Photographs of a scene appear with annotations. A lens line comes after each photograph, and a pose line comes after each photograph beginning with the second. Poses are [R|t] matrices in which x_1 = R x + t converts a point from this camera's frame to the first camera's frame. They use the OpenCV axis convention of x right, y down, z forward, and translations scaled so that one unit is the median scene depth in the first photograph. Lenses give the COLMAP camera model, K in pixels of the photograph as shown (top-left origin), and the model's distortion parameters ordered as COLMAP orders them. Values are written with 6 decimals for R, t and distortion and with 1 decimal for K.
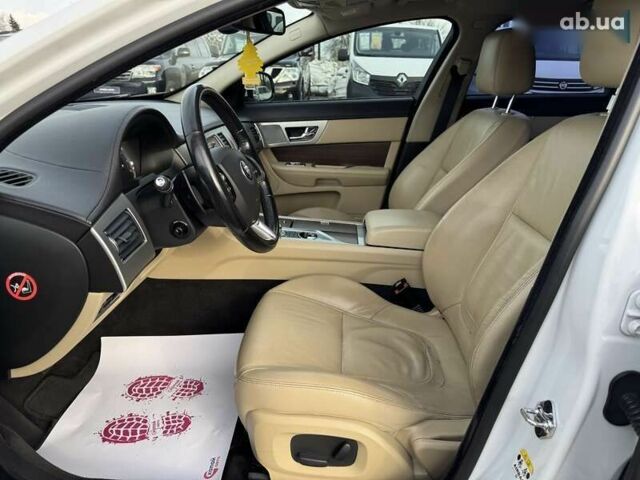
lens RADIAL K [[454.6, 0, 325.9], [0, 454.6, 243.5], [0, 0, 1]] dist [0.030641, -0.043779]
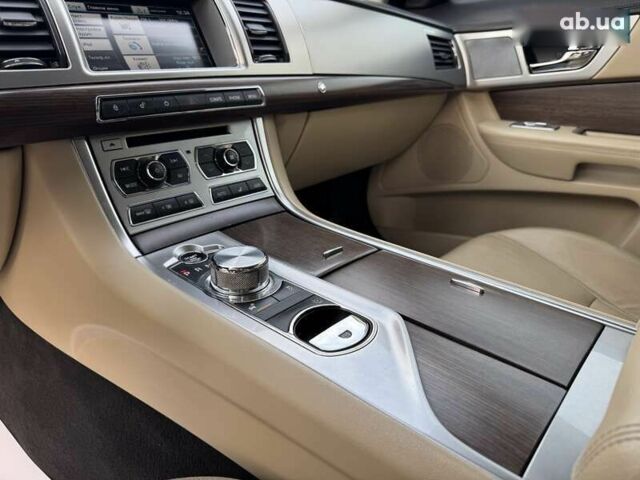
lens RADIAL K [[454.6, 0, 329.9], [0, 454.6, 234.7], [0, 0, 1]] dist [0.030641, -0.043779]
pose [[0.774420, 0.181759, -0.606001, 0.067875], [-0.194041, 0.979917, 0.045940, -0.051181], [0.602181, 0.082012, 0.794136, 0.528788]]
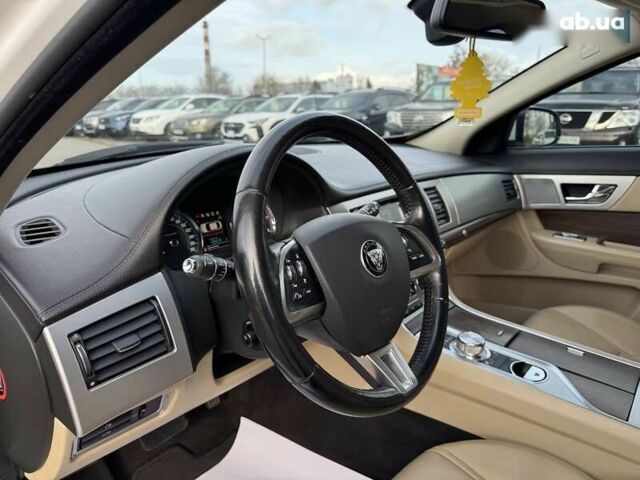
lens RADIAL K [[454.6, 0, 324.0], [0, 454.6, 237.5], [0, 0, 1]] dist [0.030641, -0.043779]
pose [[0.789944, 0.133114, -0.598555, 0.051637], [-0.197848, 0.979275, -0.043327, -0.069973], [0.580383, 0.152648, 0.799909, 0.239257]]
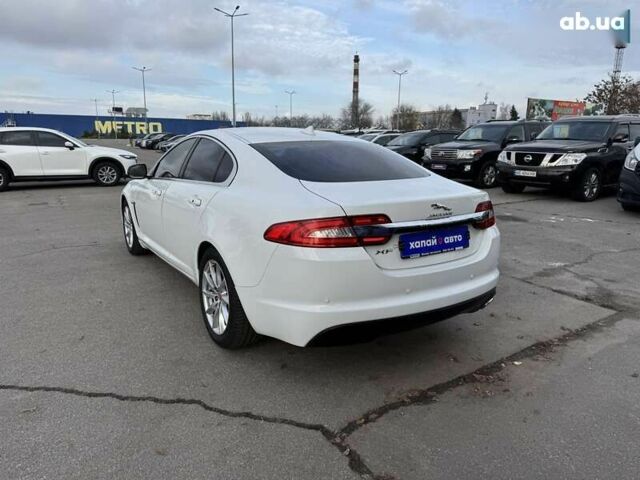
lens RADIAL K [[454.6, 0, 318.4], [0, 454.6, 242.6], [0, 0, 1]] dist [0.030641, -0.043779]
pose [[0.551540, 0.164379, -0.817792, 1.850173], [-0.295027, 0.955464, -0.006922, 0.022927], [0.780233, 0.245089, 0.575472, -0.183682]]
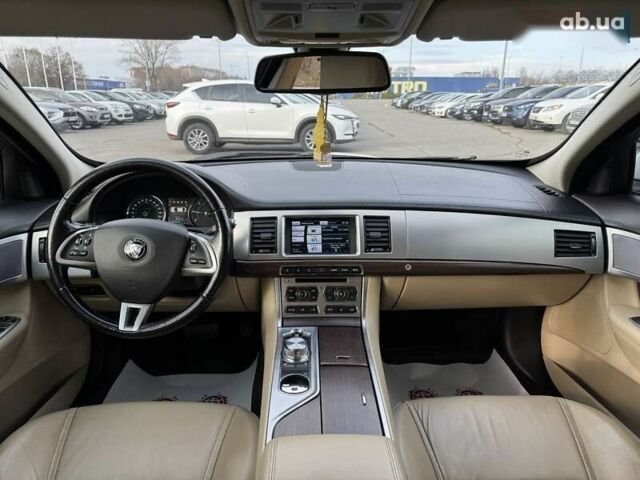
lens RADIAL K [[454.6, 0, 322.6], [0, 454.6, 246.3], [0, 0, 1]] dist [0.030641, -0.043779]
pose [[0.043673, 0.286243, -0.957161, 0.362931], [-0.364336, 0.896657, 0.251525, -0.253701], [0.930243, 0.337744, 0.143448, 0.581555]]
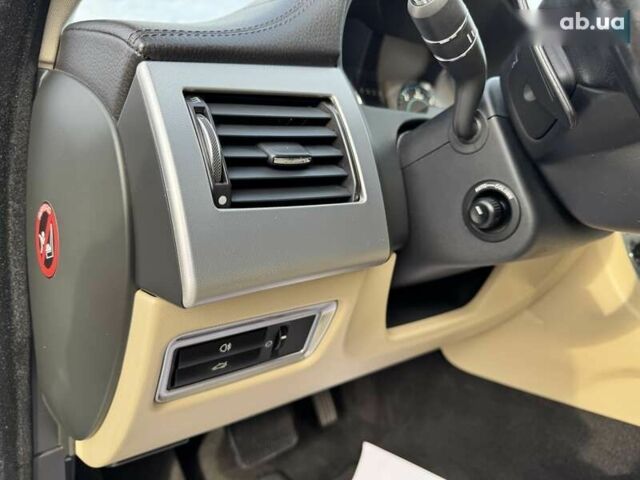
lens RADIAL K [[454.6, 0, 321.4], [0, 454.6, 239.7], [0, 0, 1]] dist [0.030641, -0.043779]
pose [[0.676760, 0.071608, -0.732713, -0.070196], [-0.253967, 0.956872, -0.141058, 0.030598], [0.691011, 0.281547, 0.665758, 0.312417]]
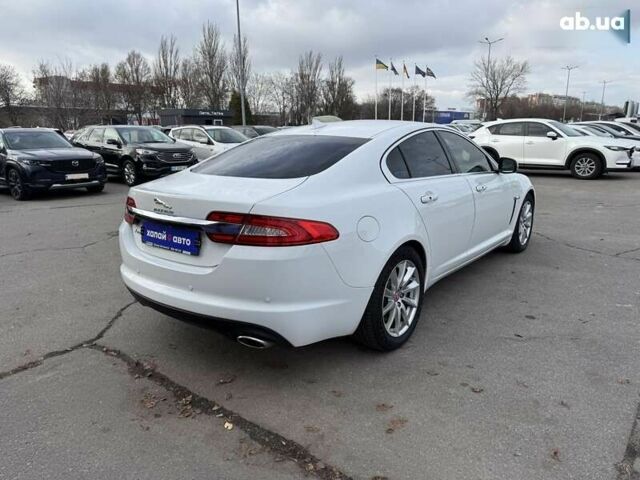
lens RADIAL K [[454.6, 0, 317.0], [0, 454.6, 237.2], [0, 0, 1]] dist [0.030641, -0.043779]
pose [[-0.608964, 0.166438, -0.775539, 1.754673], [-0.292183, 0.861917, 0.414401, -0.613684], [0.737423, 0.478955, -0.476246, 1.403978]]
